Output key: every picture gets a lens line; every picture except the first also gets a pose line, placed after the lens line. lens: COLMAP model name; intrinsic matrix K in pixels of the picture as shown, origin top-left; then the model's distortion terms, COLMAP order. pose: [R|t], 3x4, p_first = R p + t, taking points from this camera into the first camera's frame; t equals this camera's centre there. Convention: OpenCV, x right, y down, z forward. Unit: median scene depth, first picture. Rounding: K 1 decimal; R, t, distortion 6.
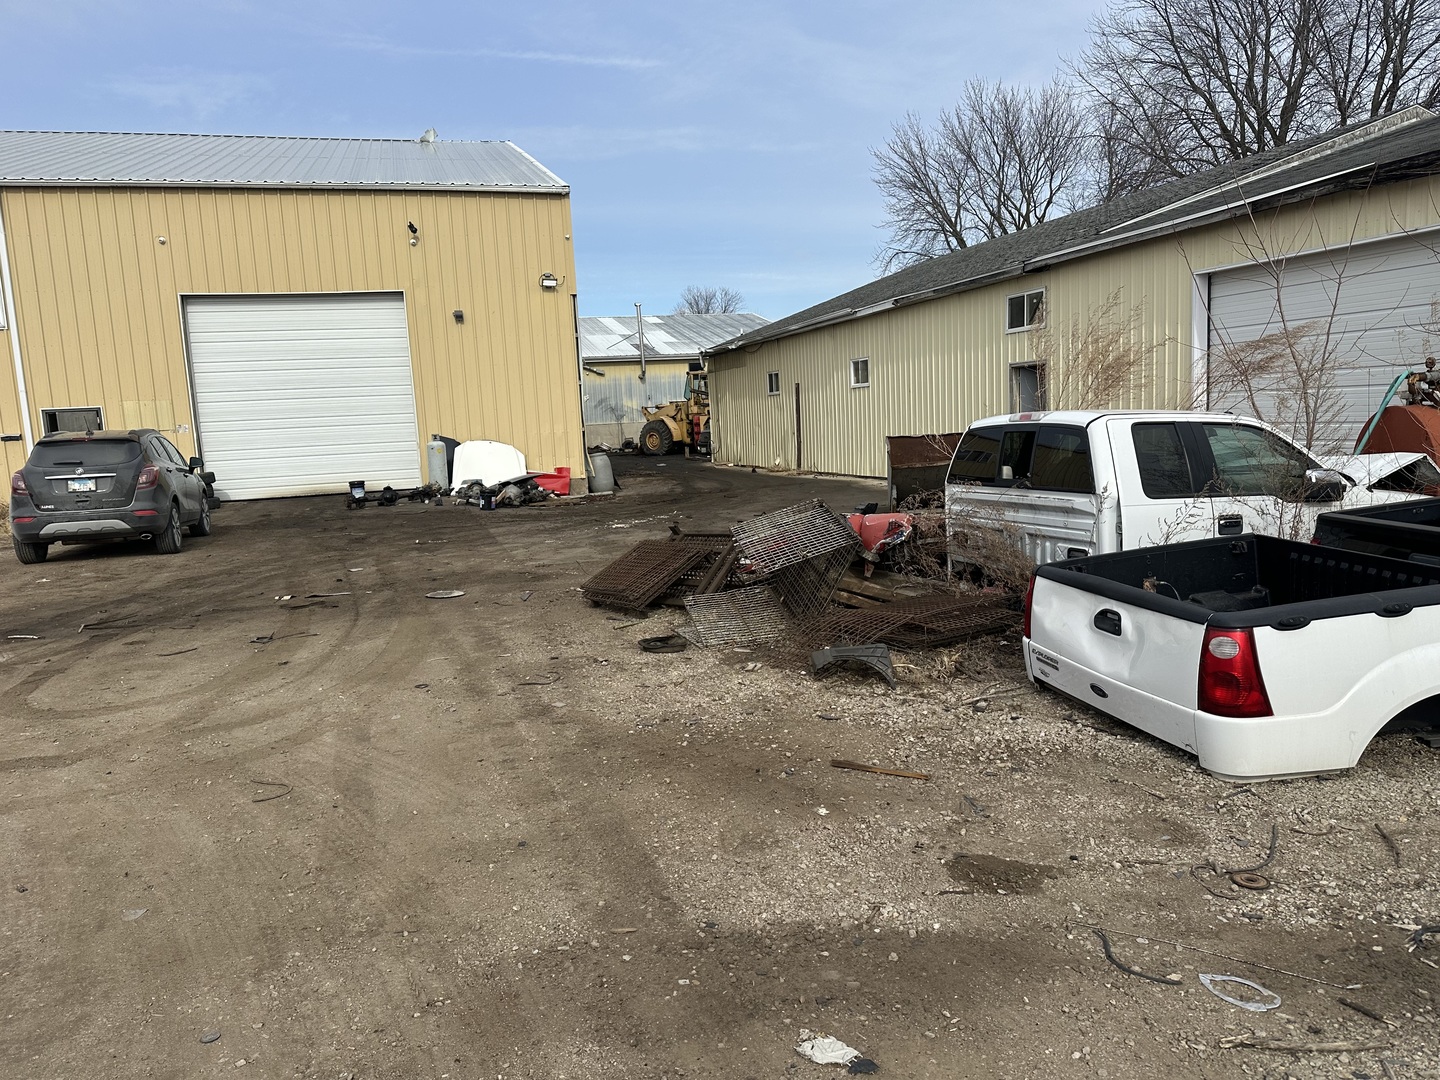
lens RADIAL K [[1002.0, 0, 720.0], [0, 1002.0, 540.0], [0, 0, 1]] dist [0.099825, -0.102084]
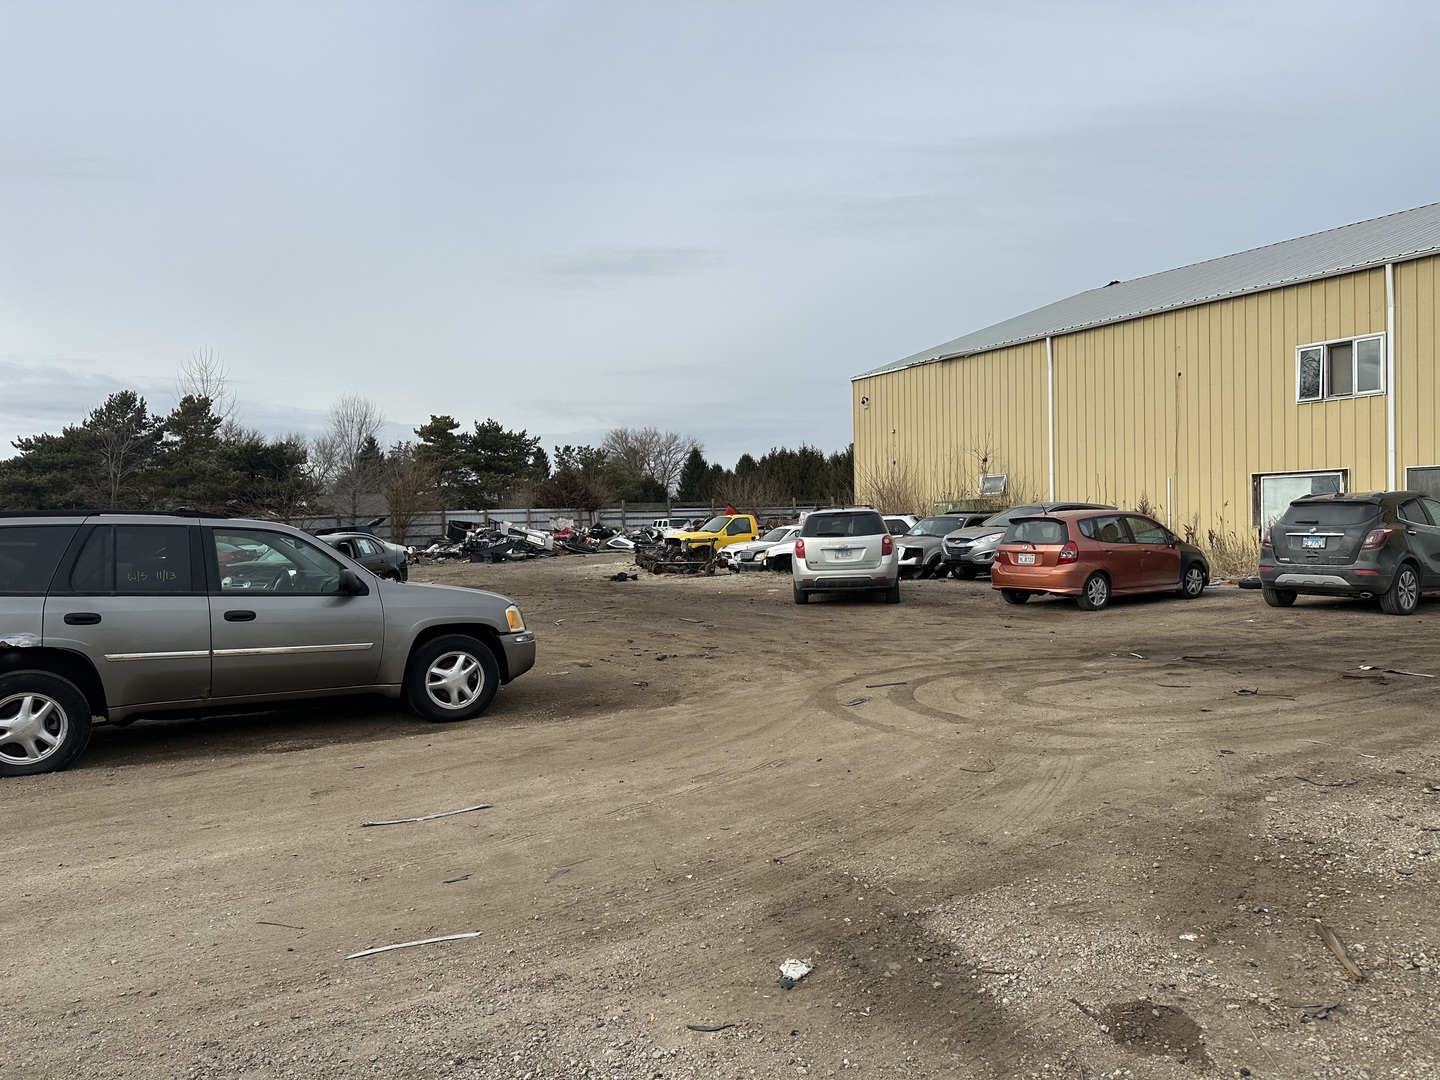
lens RADIAL K [[1002.0, 0, 720.0], [0, 1002.0, 540.0], [0, 0, 1]] dist [0.099825, -0.102084]
pose [[0.255191, 0.064193, -0.964757, 0.420408], [-0.108050, 0.993437, 0.037520, -0.041813], [0.960834, 0.094667, 0.260452, 0.139163]]
